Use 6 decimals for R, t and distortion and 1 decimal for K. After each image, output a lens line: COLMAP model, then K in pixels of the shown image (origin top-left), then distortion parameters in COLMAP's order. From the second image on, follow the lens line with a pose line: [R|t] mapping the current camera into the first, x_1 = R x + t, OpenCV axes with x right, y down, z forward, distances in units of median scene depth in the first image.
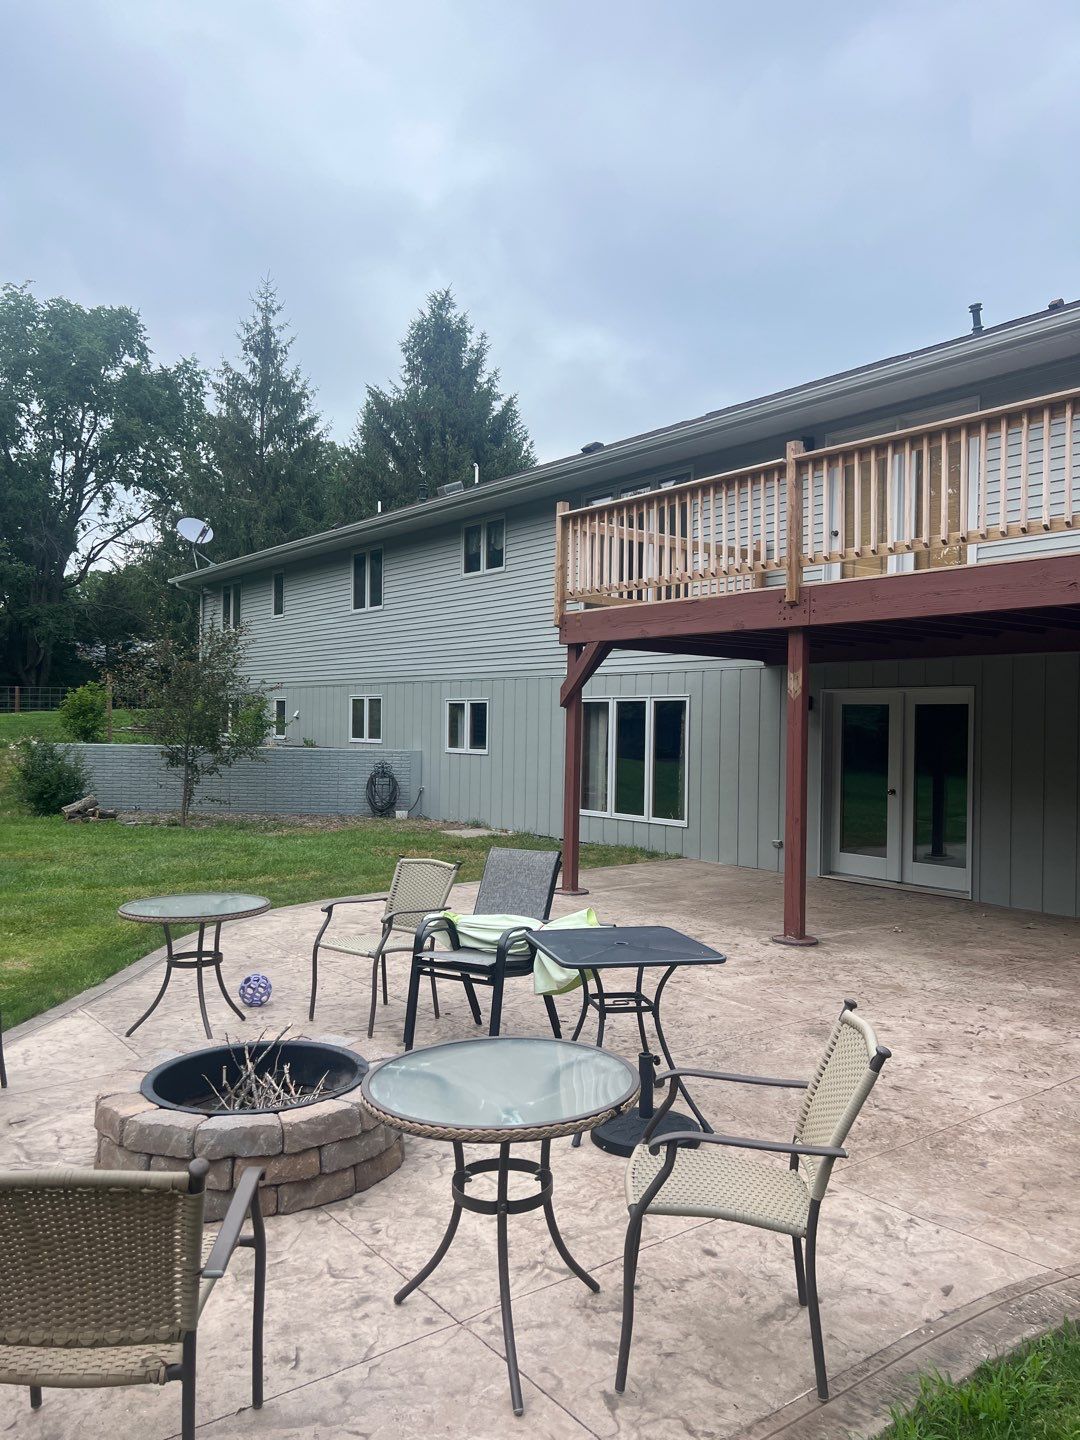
lens RADIAL K [[1074.1, 0, 567.0], [0, 1074.1, 722.0], [0, 0, 1]] dist [0.048749, -0.047956]
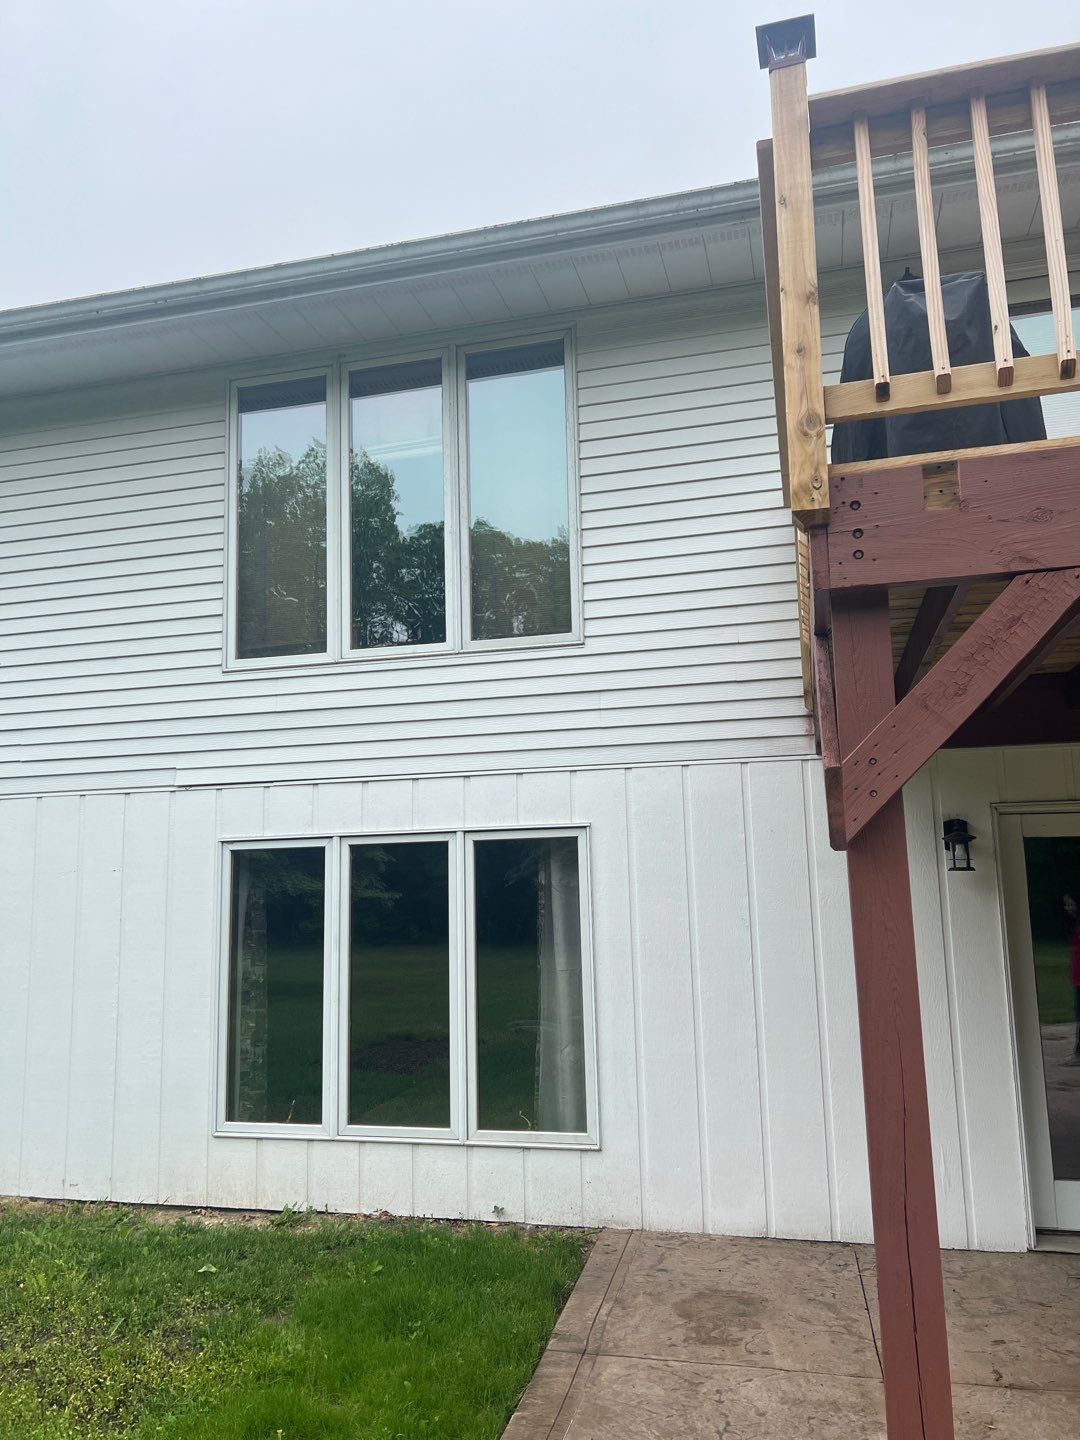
lens RADIAL K [[1112.2, 0, 505.8], [0, 1112.2, 701.3], [0, 0, 1]] dist [0.055318, -0.058212]
pose [[0.799591, 0.063864, 0.597140, -0.297315], [0.036729, 0.987268, -0.154770, -0.008812], [-0.599421, 0.145685, 0.787064, 1.089889]]
